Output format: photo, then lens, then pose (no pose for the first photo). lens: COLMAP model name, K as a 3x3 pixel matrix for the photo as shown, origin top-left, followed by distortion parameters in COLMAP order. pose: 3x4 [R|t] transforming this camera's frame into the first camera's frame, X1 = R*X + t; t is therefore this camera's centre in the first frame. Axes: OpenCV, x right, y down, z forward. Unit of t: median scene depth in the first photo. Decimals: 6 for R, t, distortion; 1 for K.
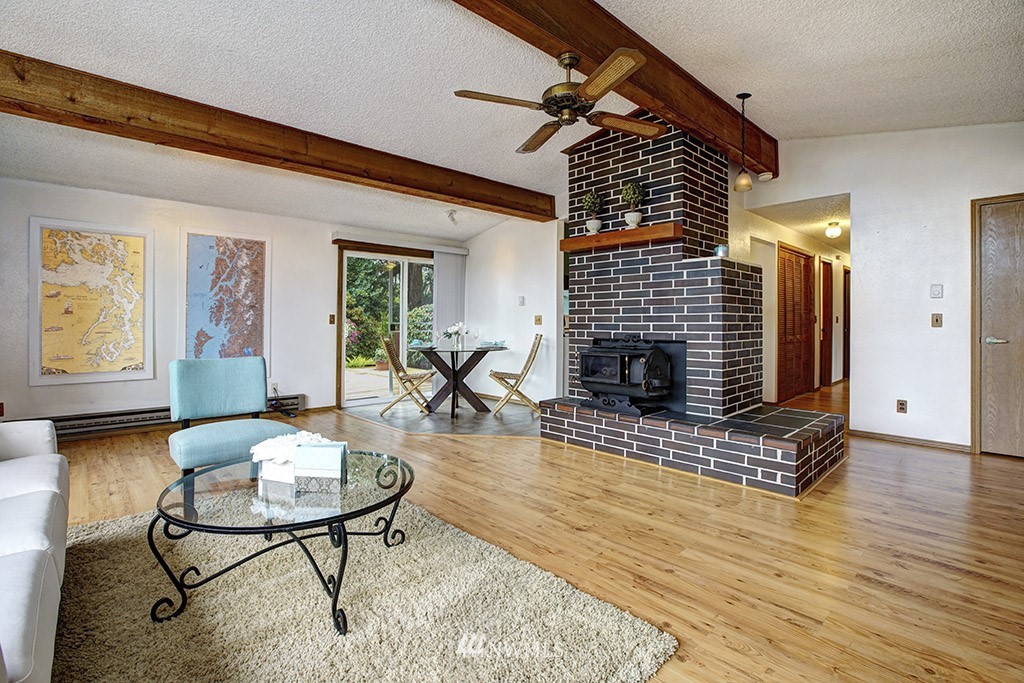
lens RADIAL K [[469.9, 0, 573.2], [0, 469.9, 314.9], [0, 0, 1]] dist [-0.001763, 0.000592]
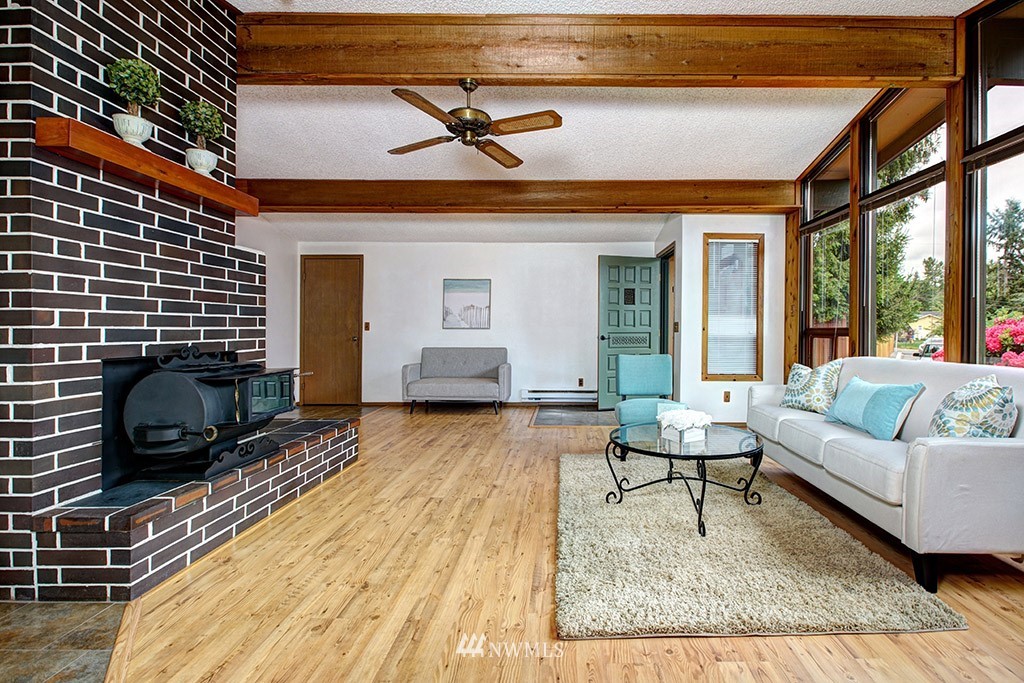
lens RADIAL K [[469.9, 0, 586.6], [0, 469.9, 335.9], [0, 0, 1]] dist [-0.001763, 0.000592]
pose [[-0.680722, -0.004797, 0.732526, -0.700023], [-0.004234, 0.999988, 0.002614, 0.025140], [-0.732530, -0.001322, -0.680734, 1.076454]]
